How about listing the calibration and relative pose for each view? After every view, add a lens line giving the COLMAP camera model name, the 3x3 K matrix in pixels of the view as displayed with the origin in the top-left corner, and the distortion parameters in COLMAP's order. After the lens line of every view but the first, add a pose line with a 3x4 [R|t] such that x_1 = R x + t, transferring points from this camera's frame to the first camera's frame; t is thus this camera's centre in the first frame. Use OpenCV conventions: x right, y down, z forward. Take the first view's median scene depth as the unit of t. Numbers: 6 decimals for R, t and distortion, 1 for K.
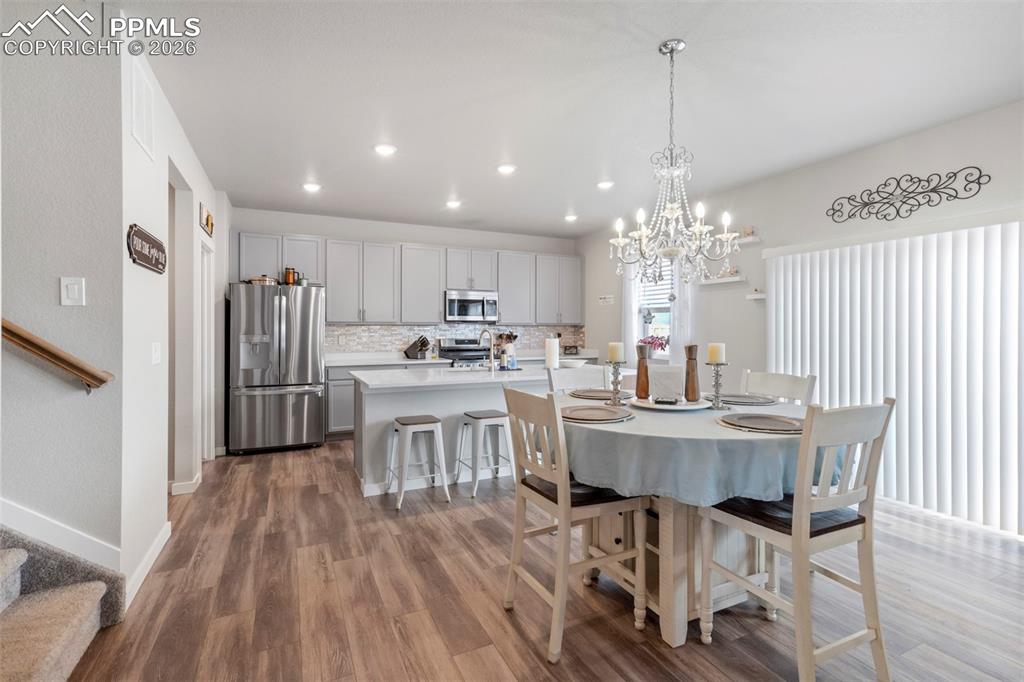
lens RADIAL K [[470.2, 0, 511.1], [0, 470.2, 346.6], [0, 0, 1]] dist [-0.001903, 0.007323]
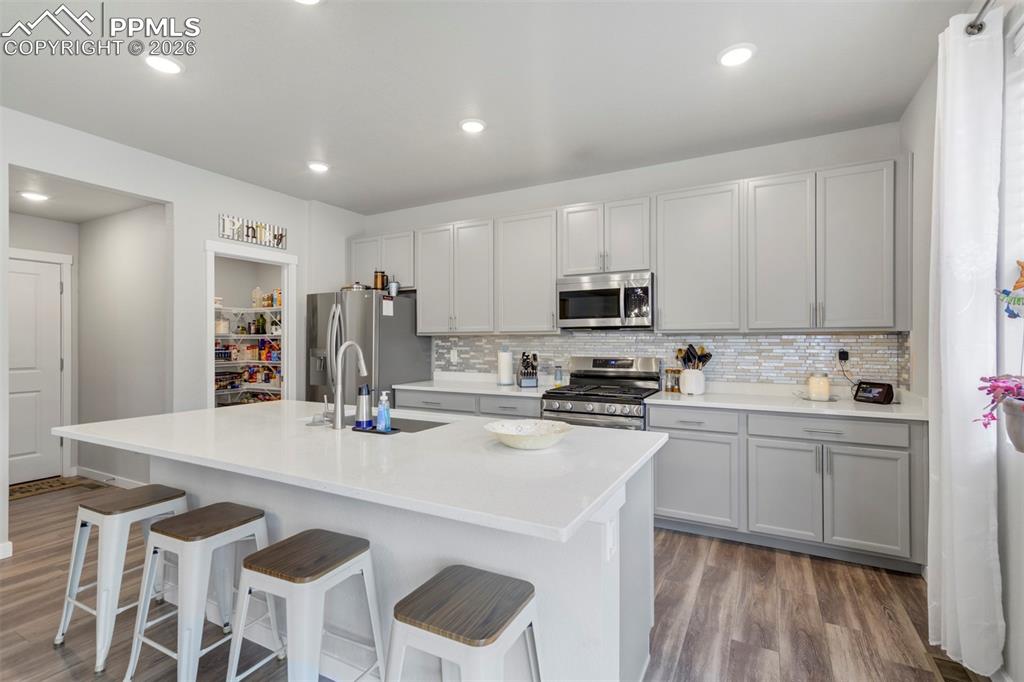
lens RADIAL K [[470.2, 0, 507.6], [0, 470.2, 348.3], [0, 0, 1]] dist [-0.001903, 0.007323]
pose [[0.596229, 0.009486, -0.802759, 0.371675], [-0.026138, 0.999629, -0.007601, -0.026132], [0.802389, 0.025515, 0.596256, 0.693796]]
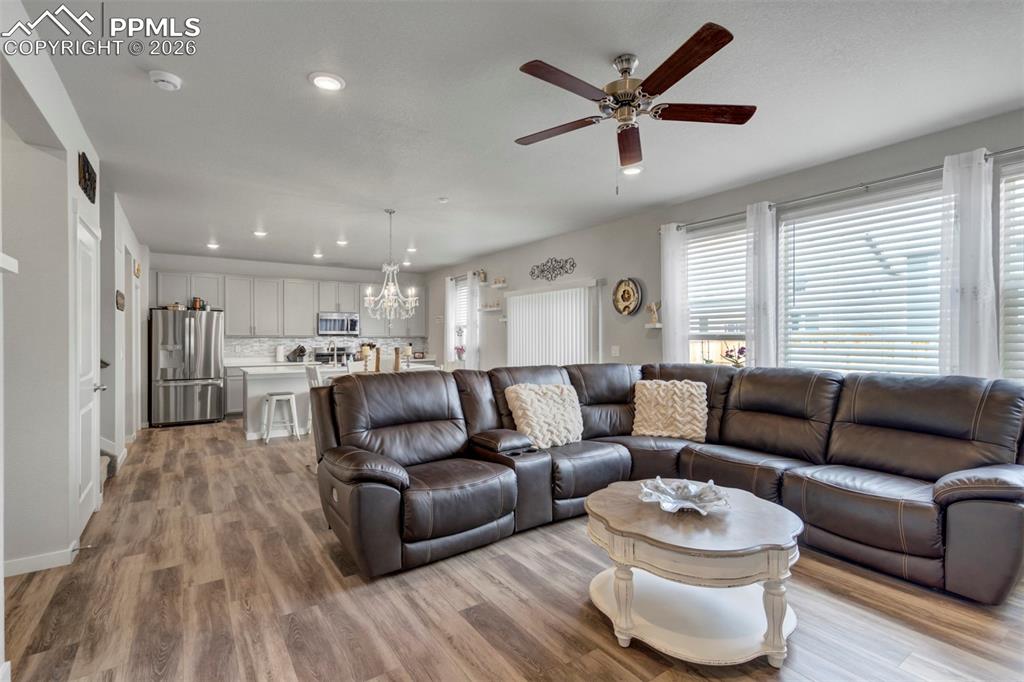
lens RADIAL K [[470.2, 0, 510.2], [0, 470.2, 350.7], [0, 0, 1]] dist [-0.001903, 0.007323]
pose [[0.987409, -0.007327, 0.158021, 0.241105], [0.009610, 0.999860, -0.013685, 0.021870], [-0.157899, 0.015031, 0.987341, -0.556107]]
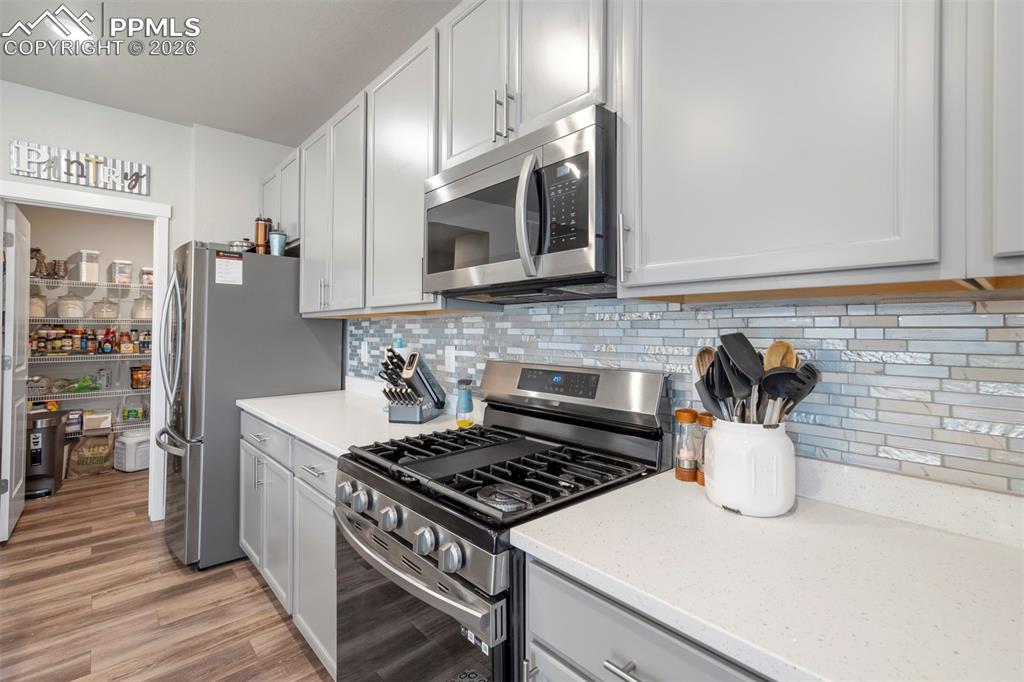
lens RADIAL K [[470.2, 0, 516.0], [0, 470.2, 331.1], [0, 0, 1]] dist [-0.001903, 0.007323]
pose [[0.301706, 0.000215, -0.953401, 0.150097], [-0.032273, 0.999429, -0.009987, -0.039311], [0.952855, 0.033782, 0.301541, 1.147988]]
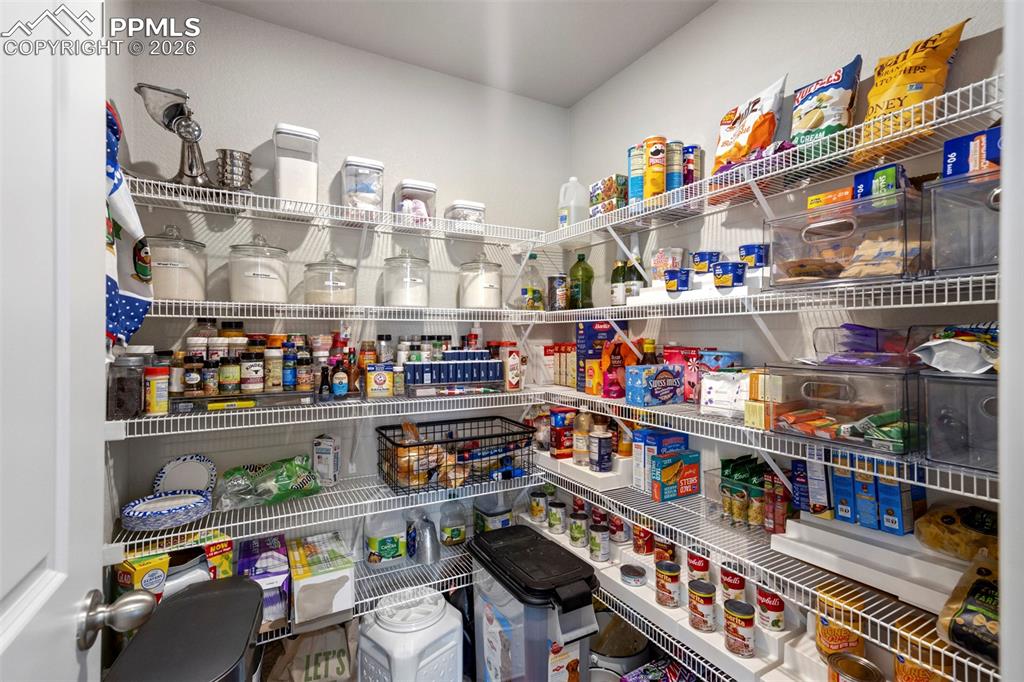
lens RADIAL K [[470.2, 0, 506.5], [0, 470.2, 339.3], [0, 0, 1]] dist [-0.001903, 0.007323]
pose [[0.071695, 0.007720, -0.997397, -0.530614], [-0.031385, 0.999492, 0.005480, -0.029479], [0.996933, 0.030911, 0.071901, 0.805506]]
